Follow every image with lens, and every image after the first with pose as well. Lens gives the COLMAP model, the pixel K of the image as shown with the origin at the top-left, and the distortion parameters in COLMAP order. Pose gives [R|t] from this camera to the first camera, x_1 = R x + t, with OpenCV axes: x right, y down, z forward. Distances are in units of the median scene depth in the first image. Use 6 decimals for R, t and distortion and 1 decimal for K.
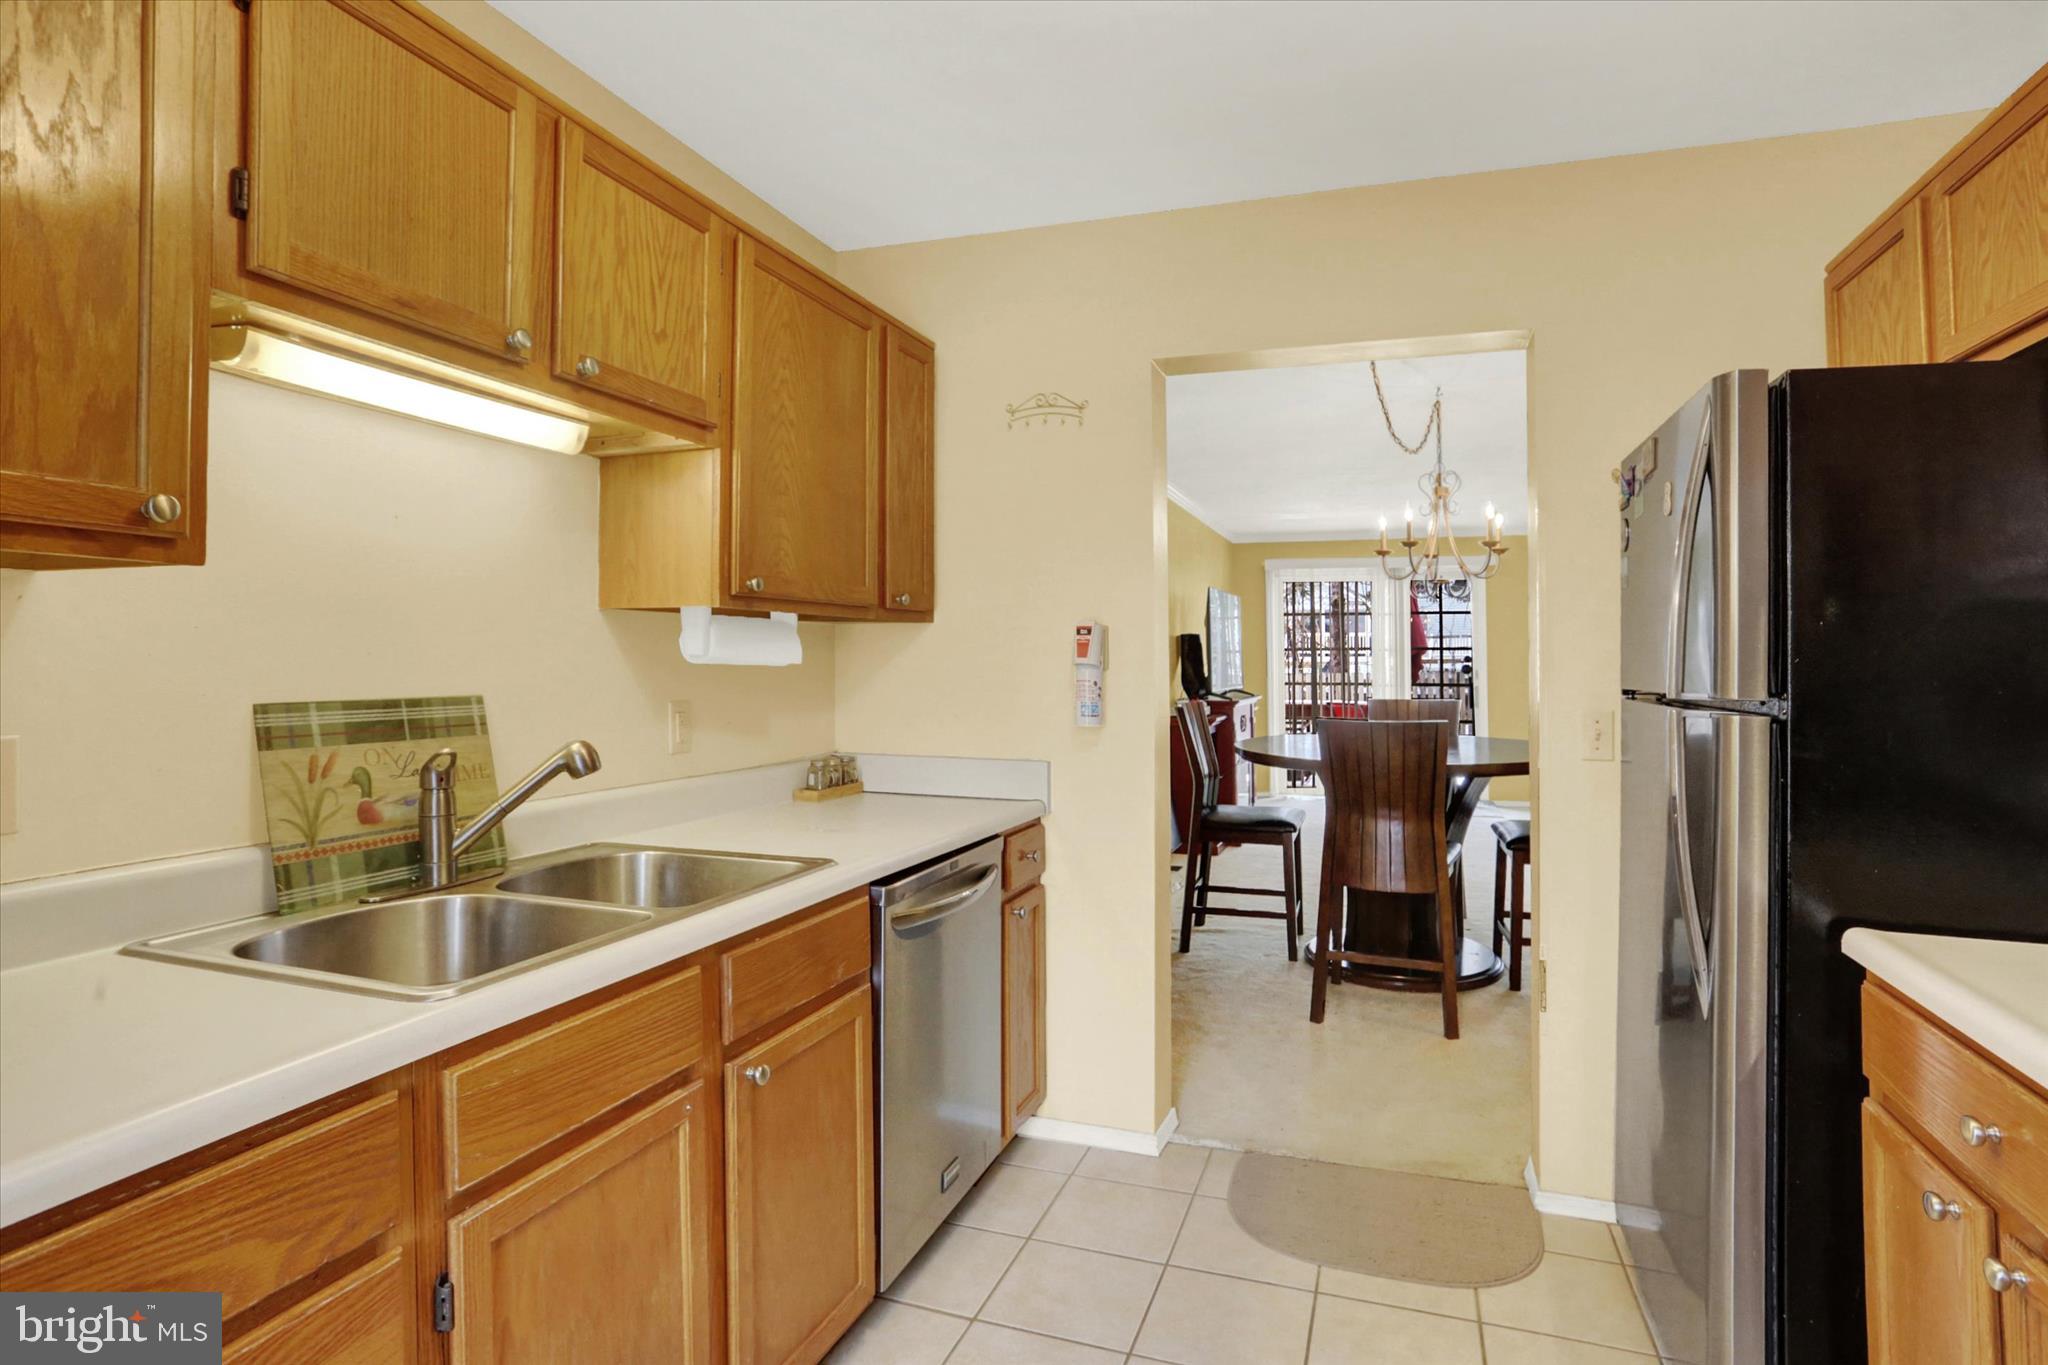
lens RADIAL K [[1062.3, 0, 1022.0], [0, 1062.3, 671.3], [0, 0, 1]] dist [-0.051358, 0.002305]
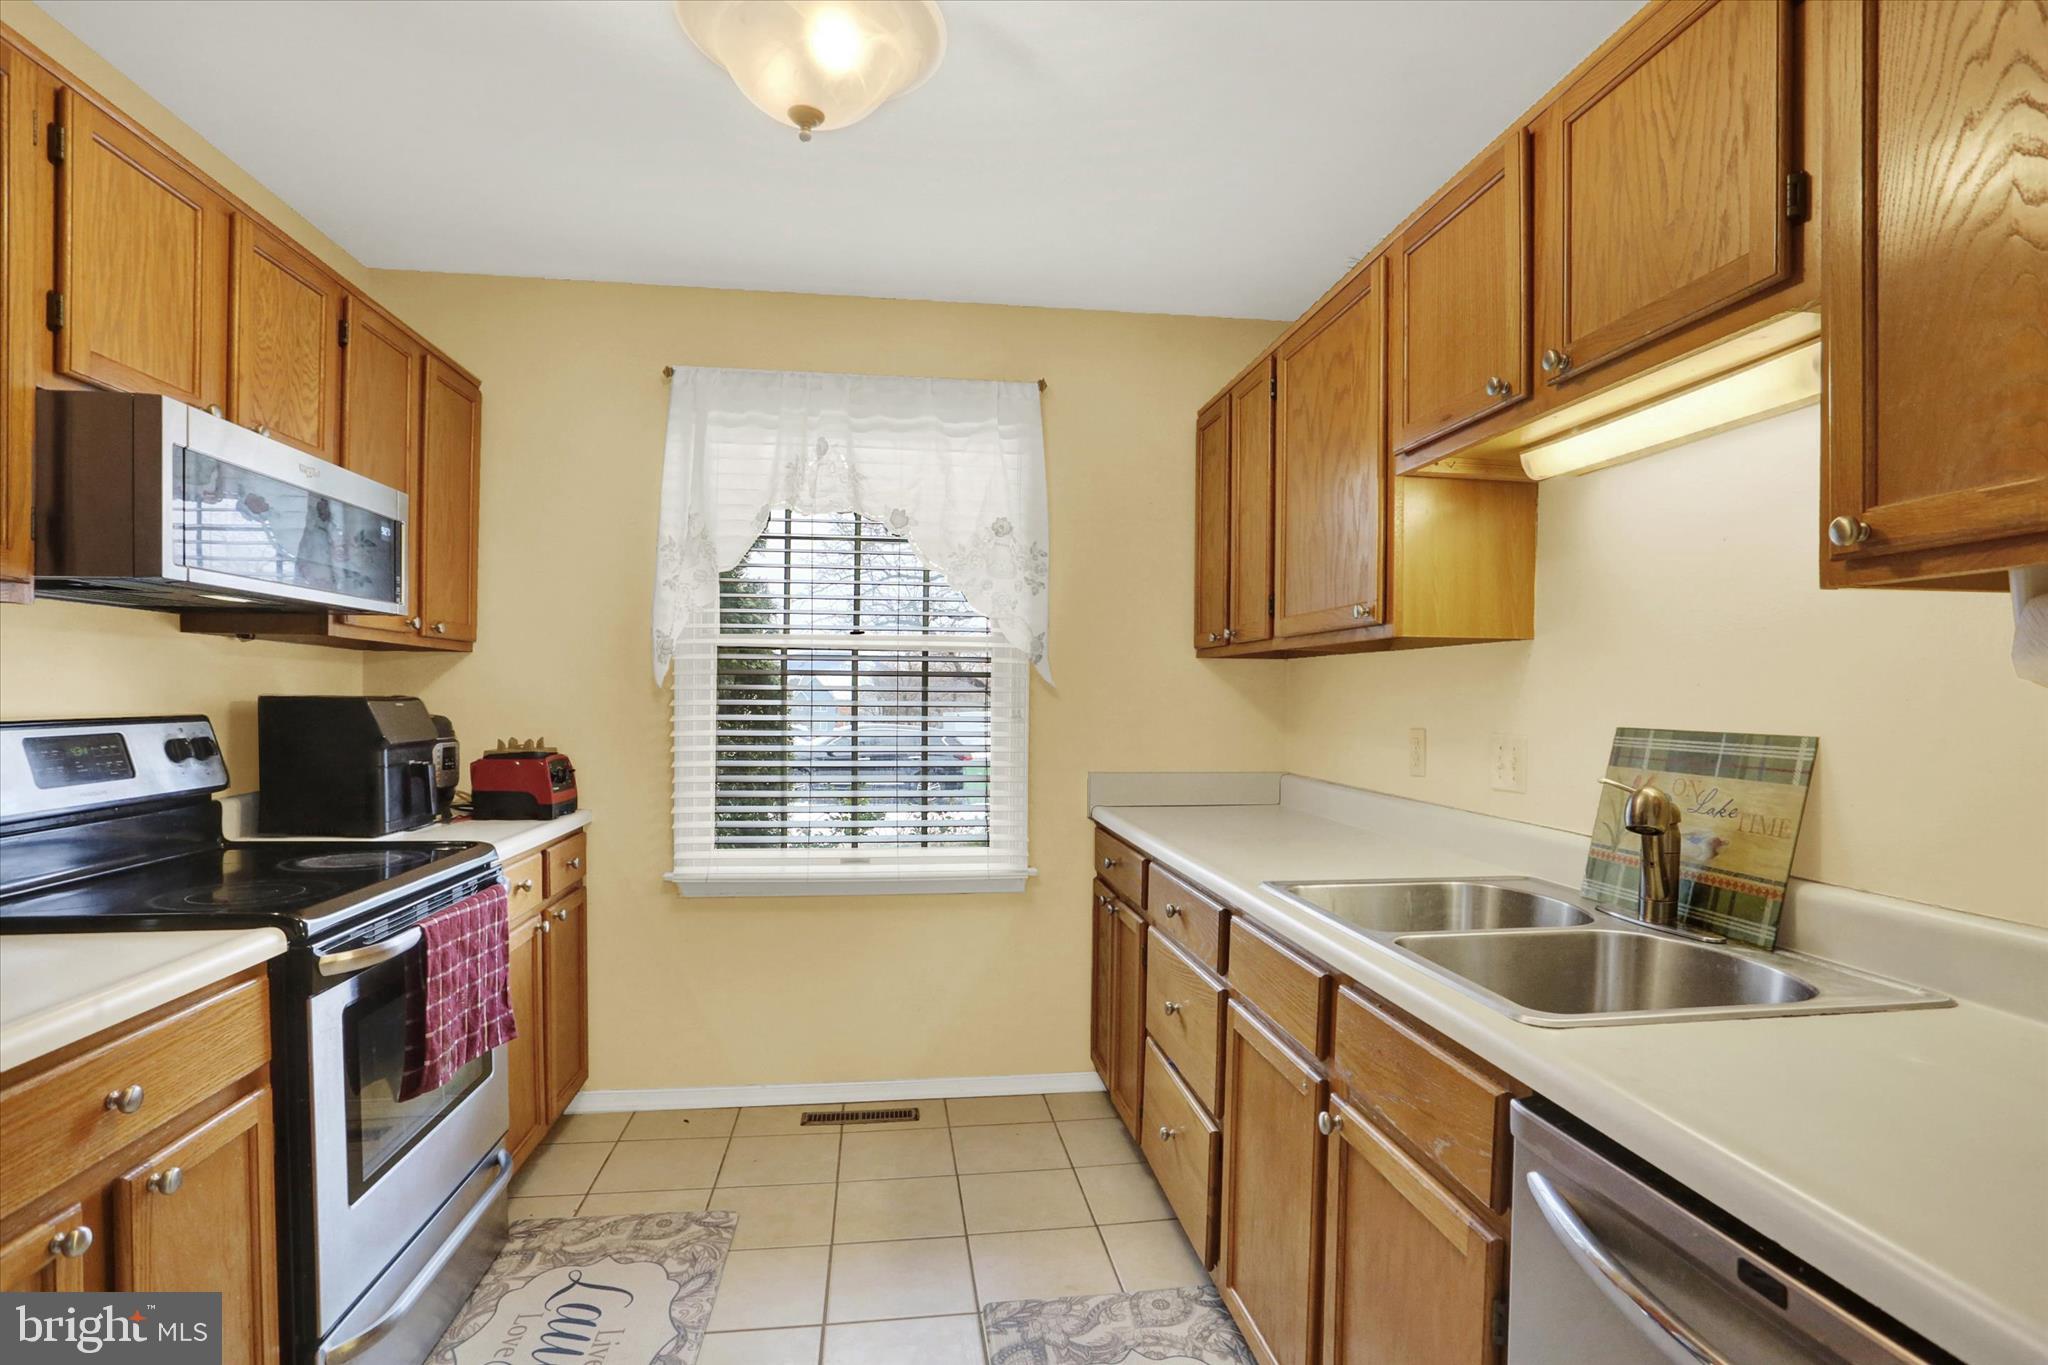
lens RADIAL K [[1062.3, 0, 1039.2], [0, 1062.3, 704.8], [0, 0, 1]] dist [-0.051358, 0.002305]
pose [[-0.887507, 0.001415, -0.460792, 0.314282], [-0.007814, 0.999805, 0.018120, -0.008522], [0.460727, 0.019683, -0.887323, 1.294763]]
